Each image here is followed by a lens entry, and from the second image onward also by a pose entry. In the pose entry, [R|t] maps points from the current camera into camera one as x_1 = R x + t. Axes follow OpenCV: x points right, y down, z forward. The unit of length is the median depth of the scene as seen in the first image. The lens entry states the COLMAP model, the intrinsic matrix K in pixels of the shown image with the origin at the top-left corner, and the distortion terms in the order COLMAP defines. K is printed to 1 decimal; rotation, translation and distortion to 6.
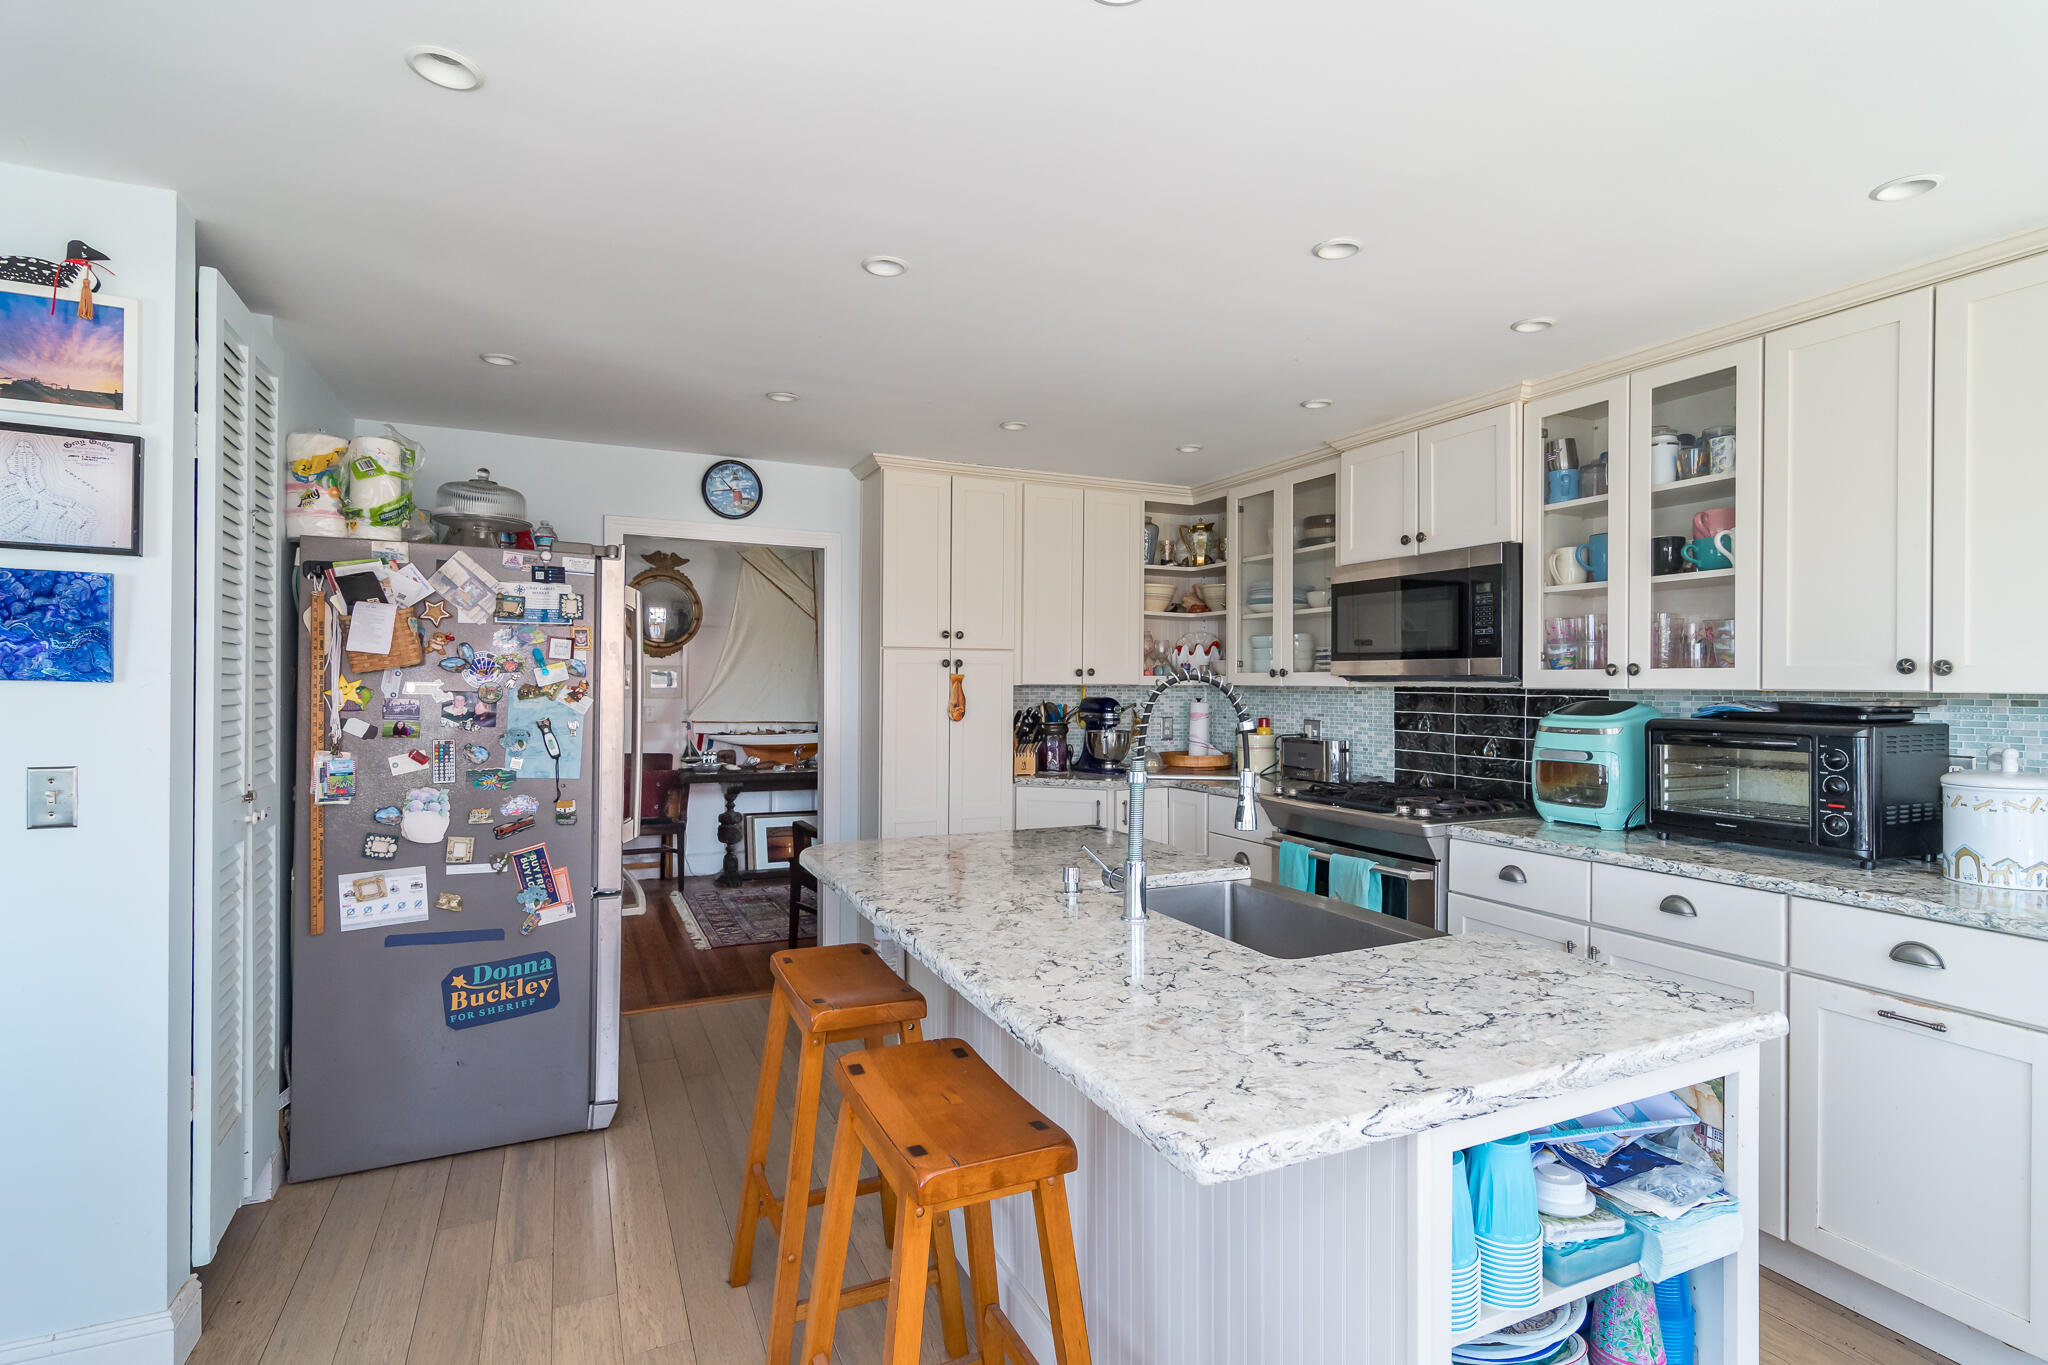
lens RADIAL K [[991.7, 0, 1027.6], [0, 991.7, 683.8], [0, 0, 1]] dist [-0.002349, -0.000091]
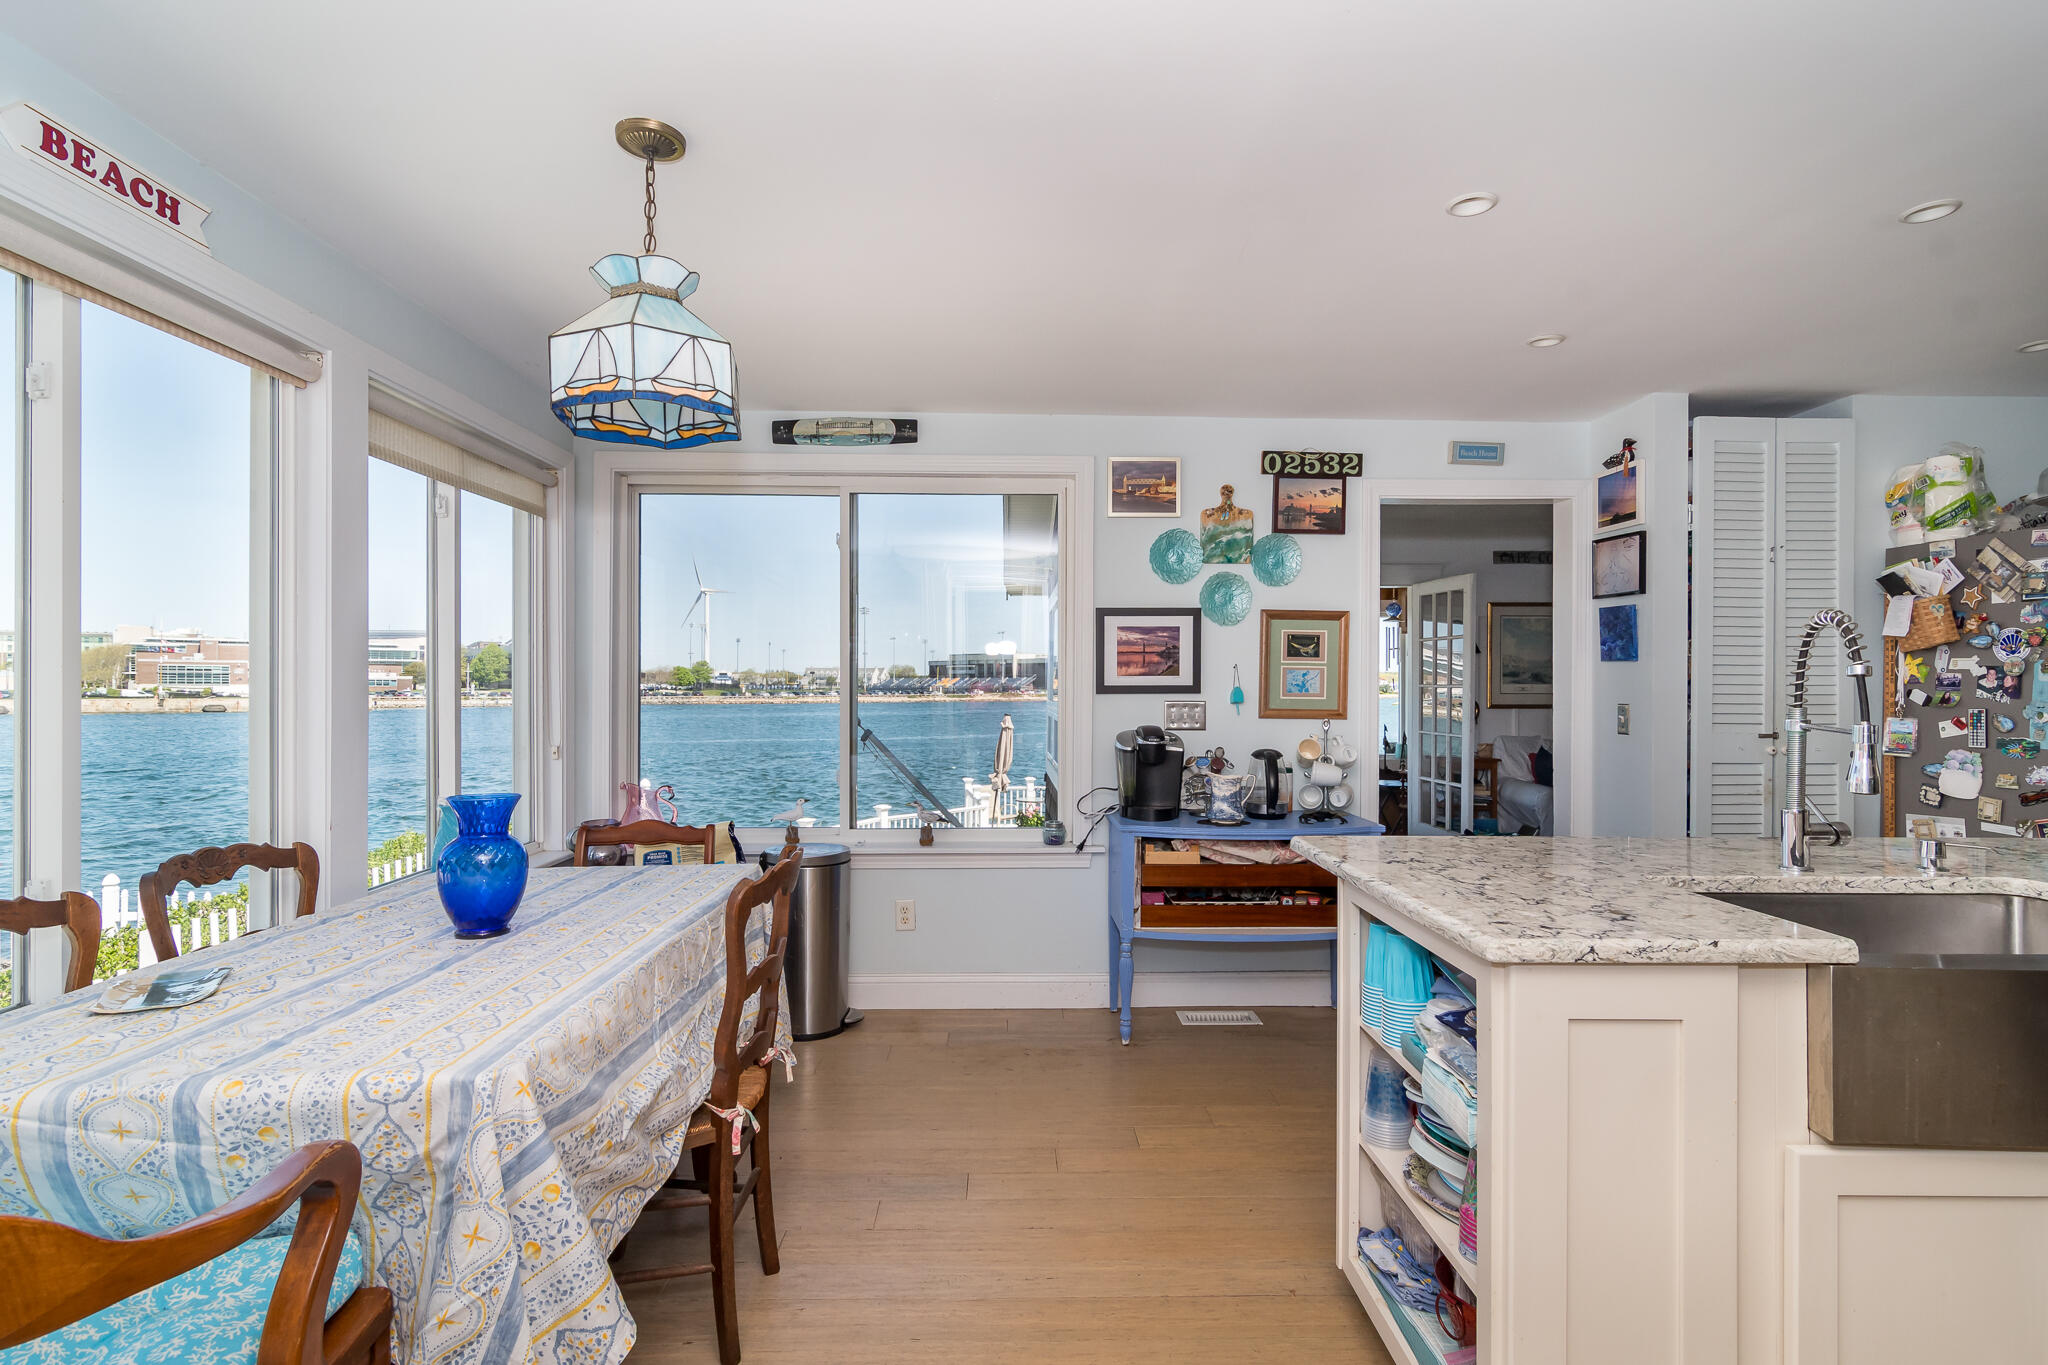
lens RADIAL K [[991.7, 0, 1026.7], [0, 991.7, 686.1], [0, 0, 1]] dist [-0.002349, -0.000091]
pose [[-0.421497, -0.011700, -0.906755, 0.891220], [-0.009269, 0.999920, -0.008593, 0.050406], [0.906783, 0.004783, -0.421571, 0.499223]]
